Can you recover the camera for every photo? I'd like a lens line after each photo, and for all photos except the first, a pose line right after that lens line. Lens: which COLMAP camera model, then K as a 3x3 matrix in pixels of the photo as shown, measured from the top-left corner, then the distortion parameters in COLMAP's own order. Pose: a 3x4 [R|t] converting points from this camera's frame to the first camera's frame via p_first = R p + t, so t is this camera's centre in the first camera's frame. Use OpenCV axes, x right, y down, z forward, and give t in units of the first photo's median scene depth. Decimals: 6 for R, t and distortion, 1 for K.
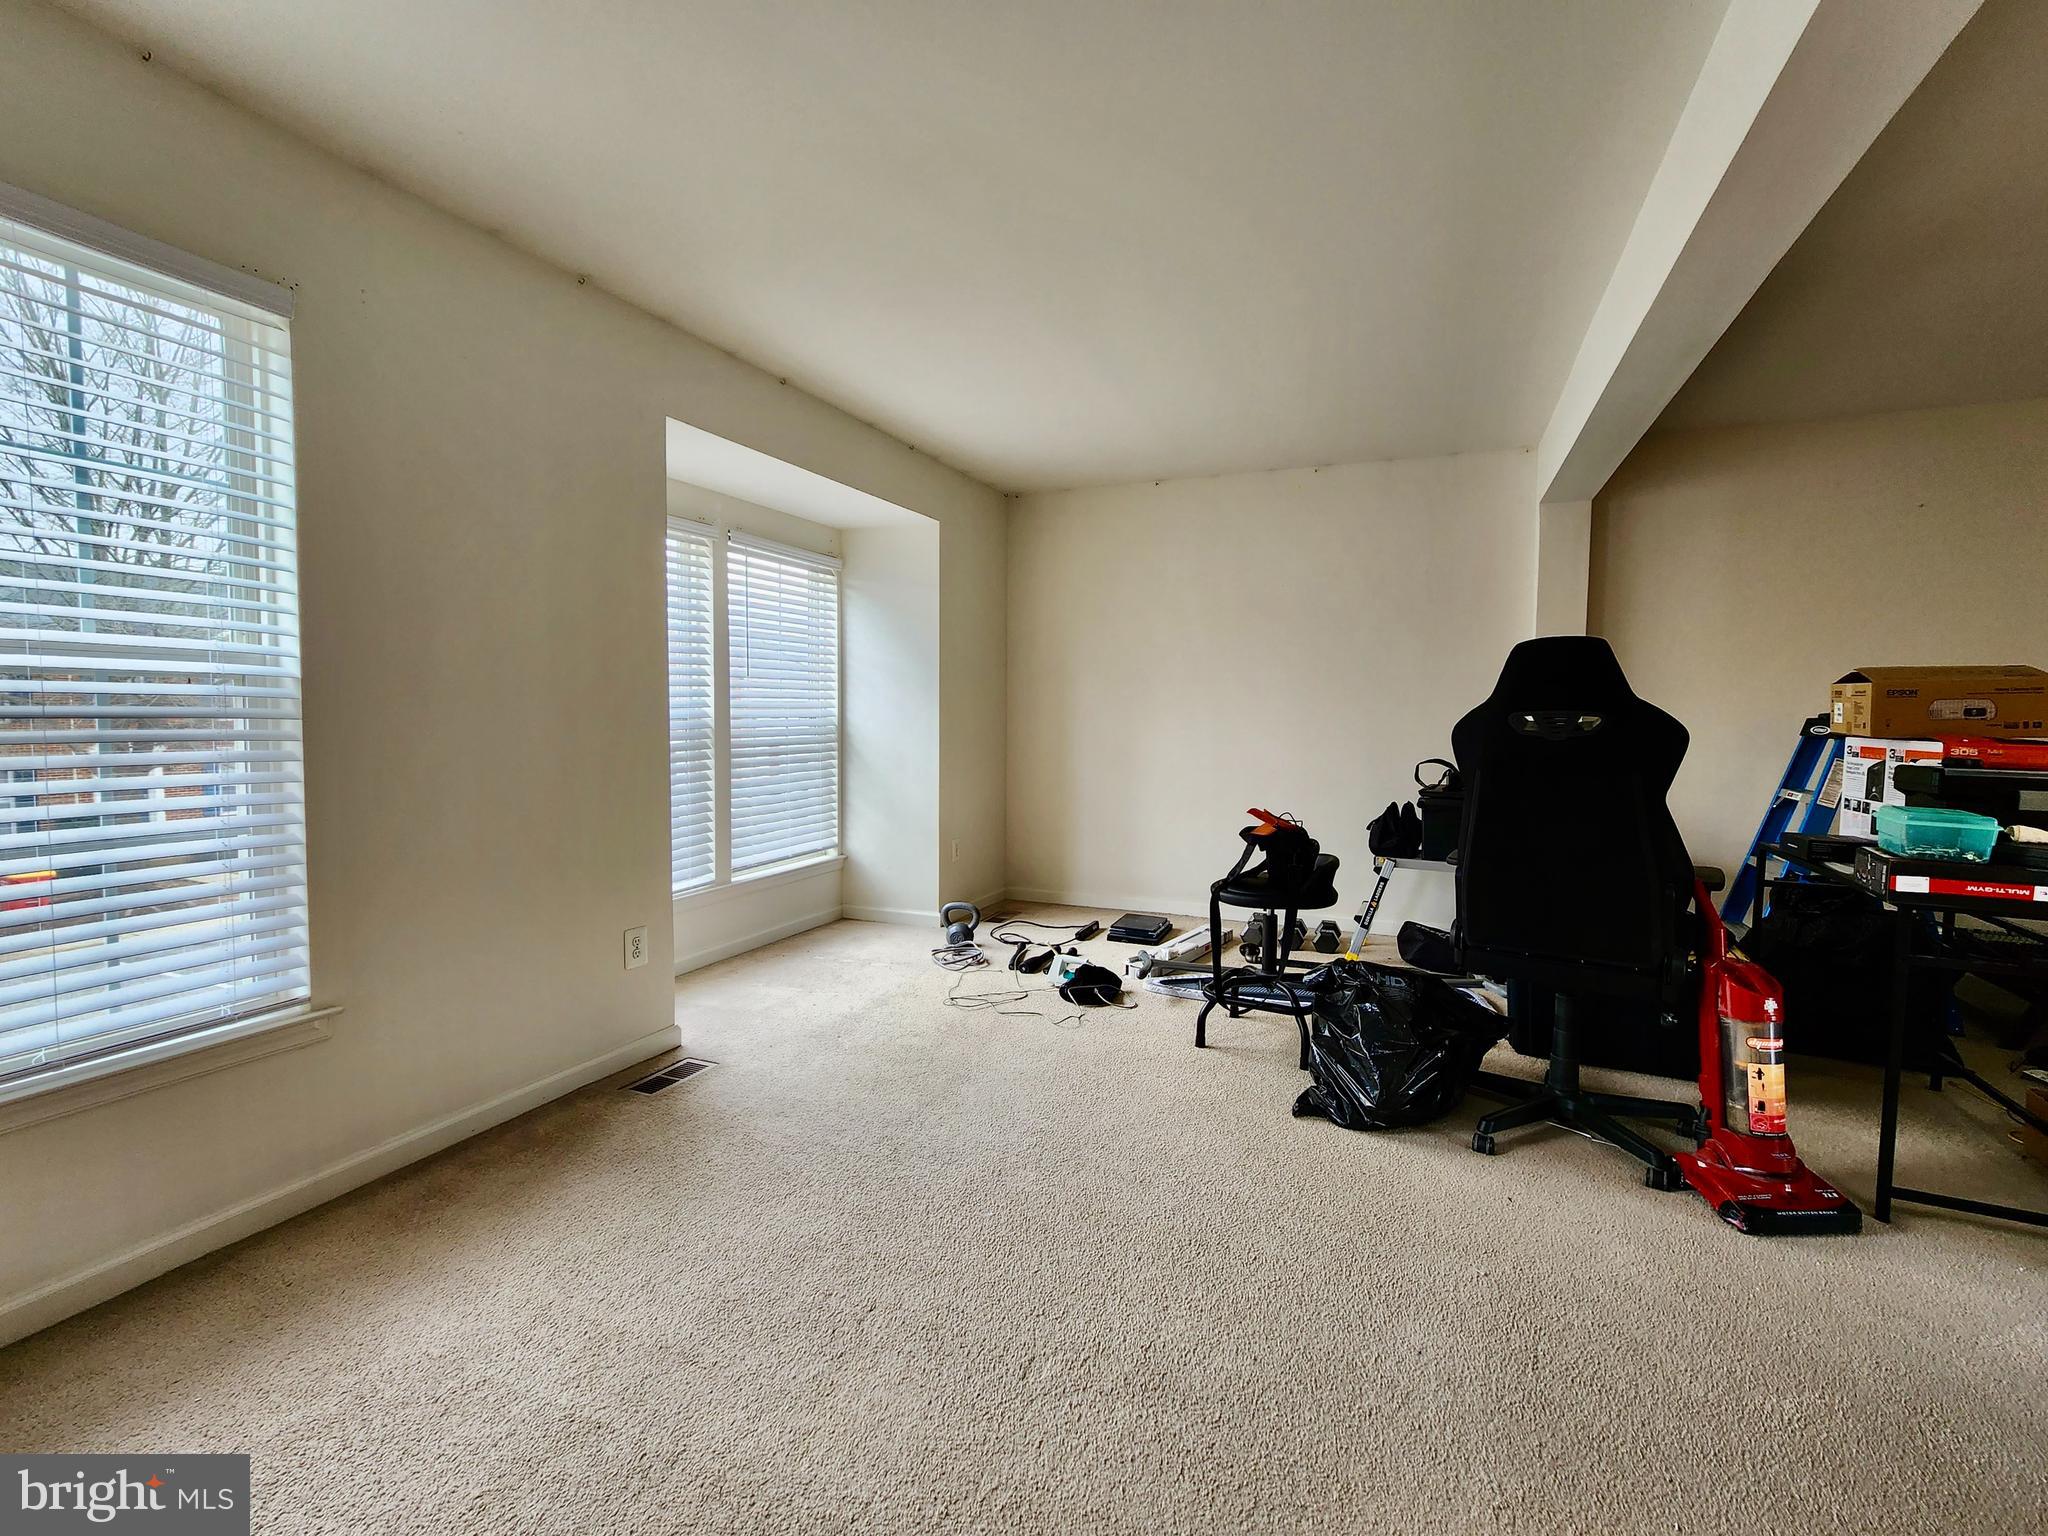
lens RADIAL K [[911.8, 0, 1024.0], [0, 911.8, 768.0], [0, 0, 1]] dist [-0.000068, 0.000097]
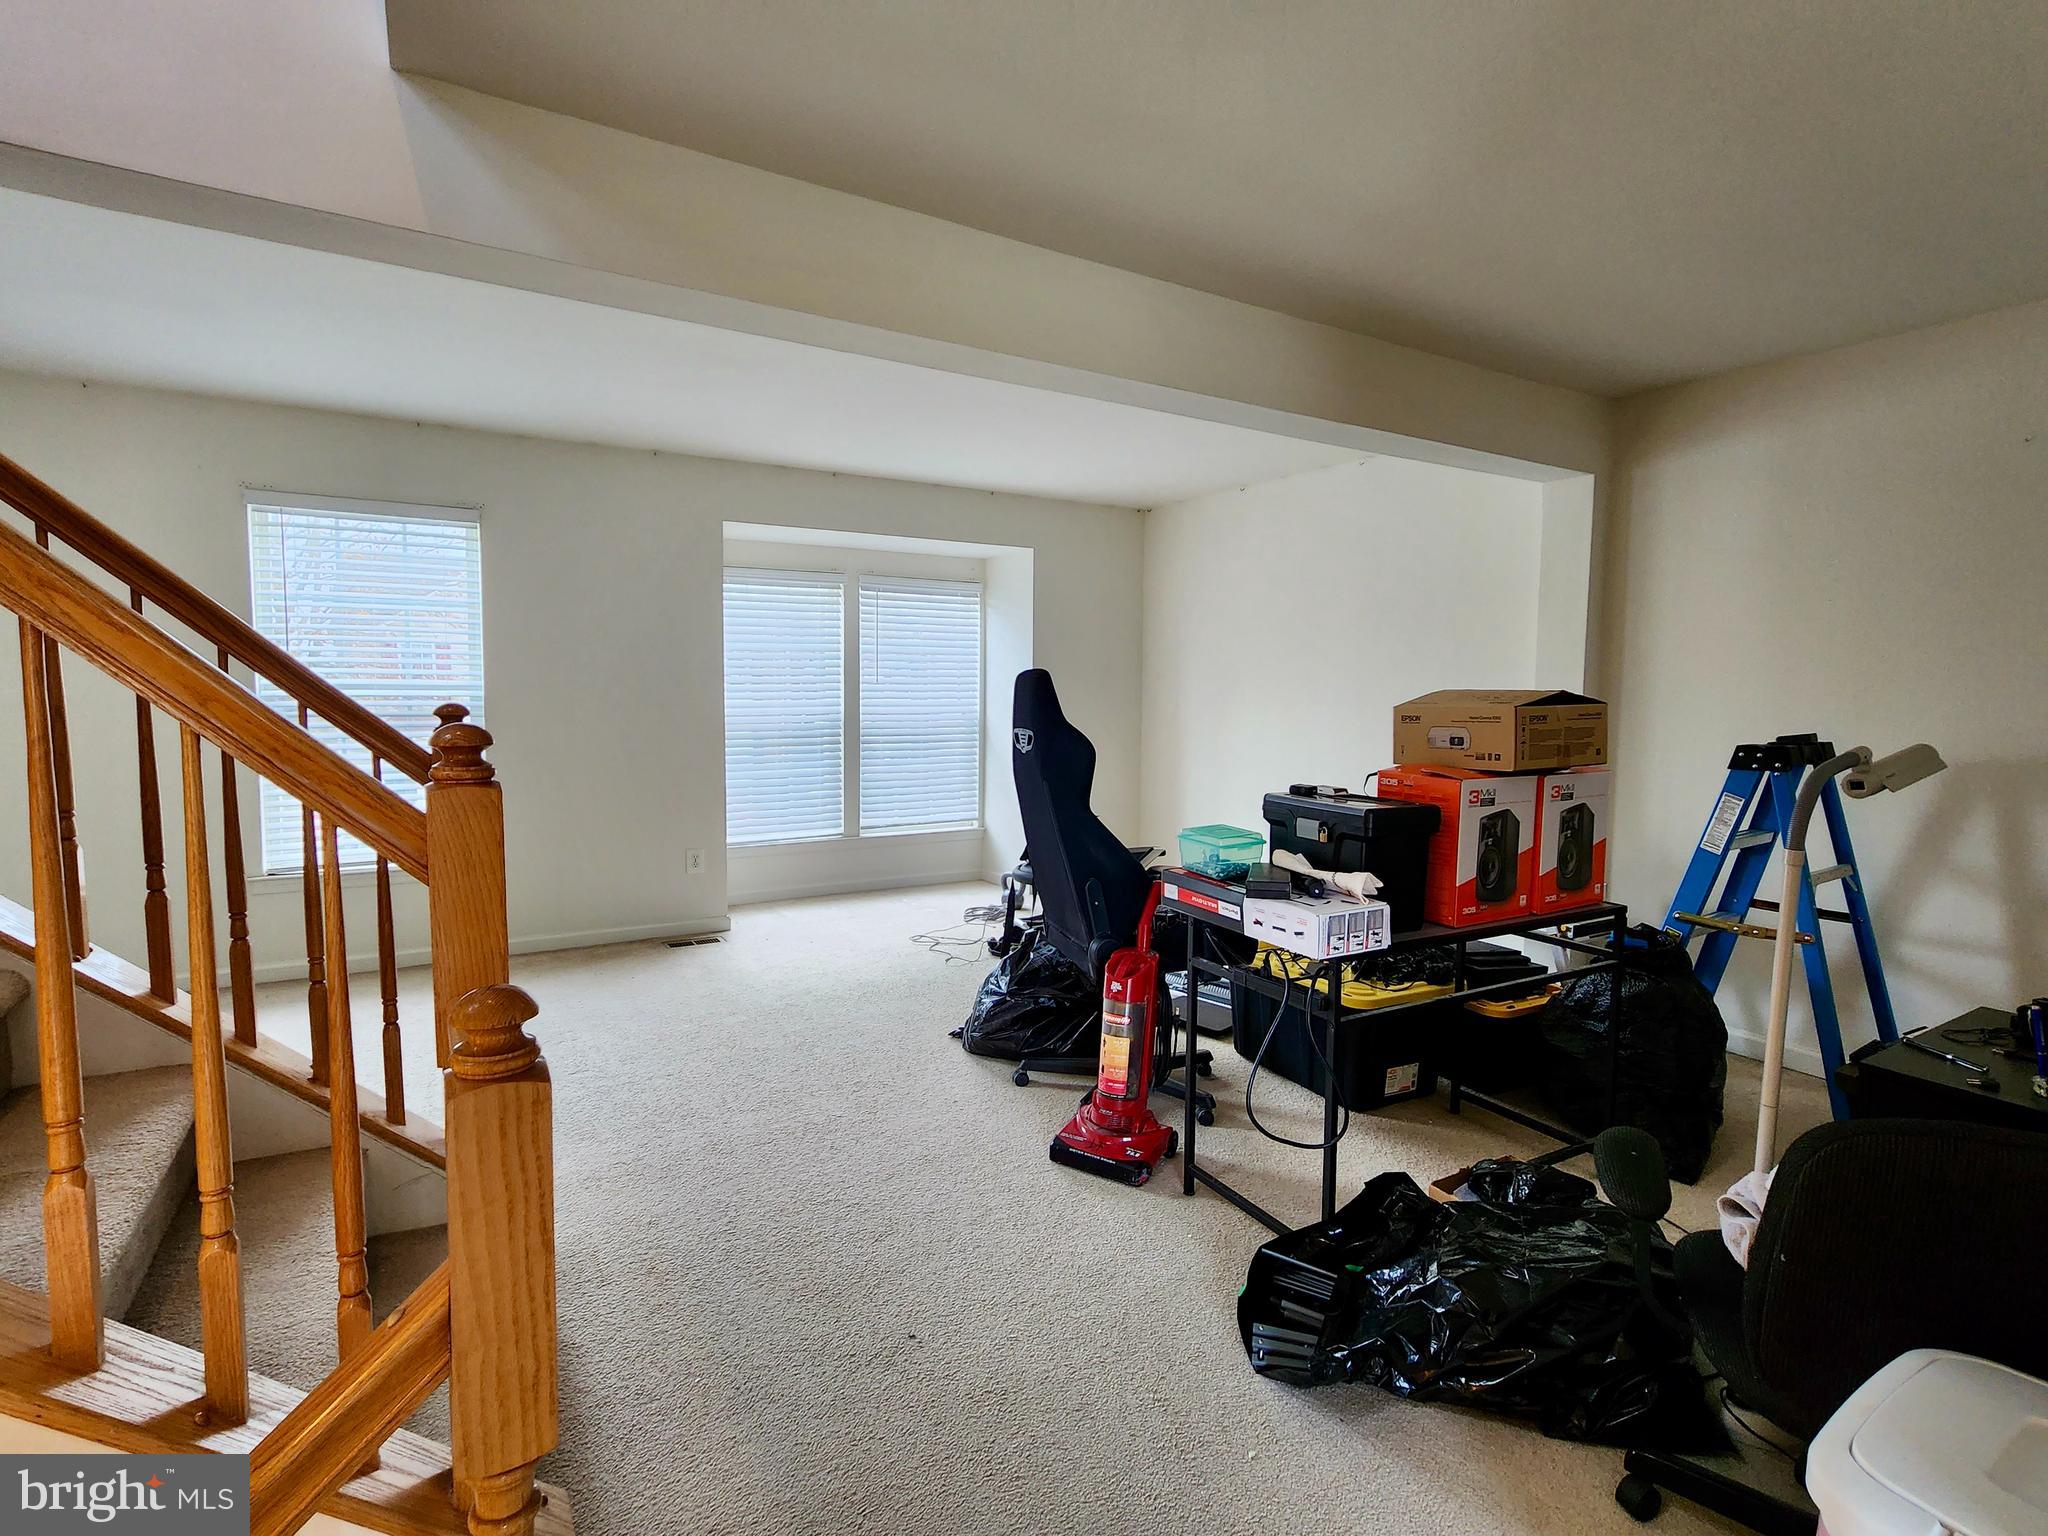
lens RADIAL K [[1013.4, 0, 1051.5], [0, 1013.4, 771.1], [0, 0, 1]] dist [-0.018111, 0.019264]
pose [[0.814124, 0.050155, -0.578521, 1.057725], [-0.041014, 0.998741, 0.028869, -0.034912], [0.579241, 0.000225, 0.815156, -0.074348]]
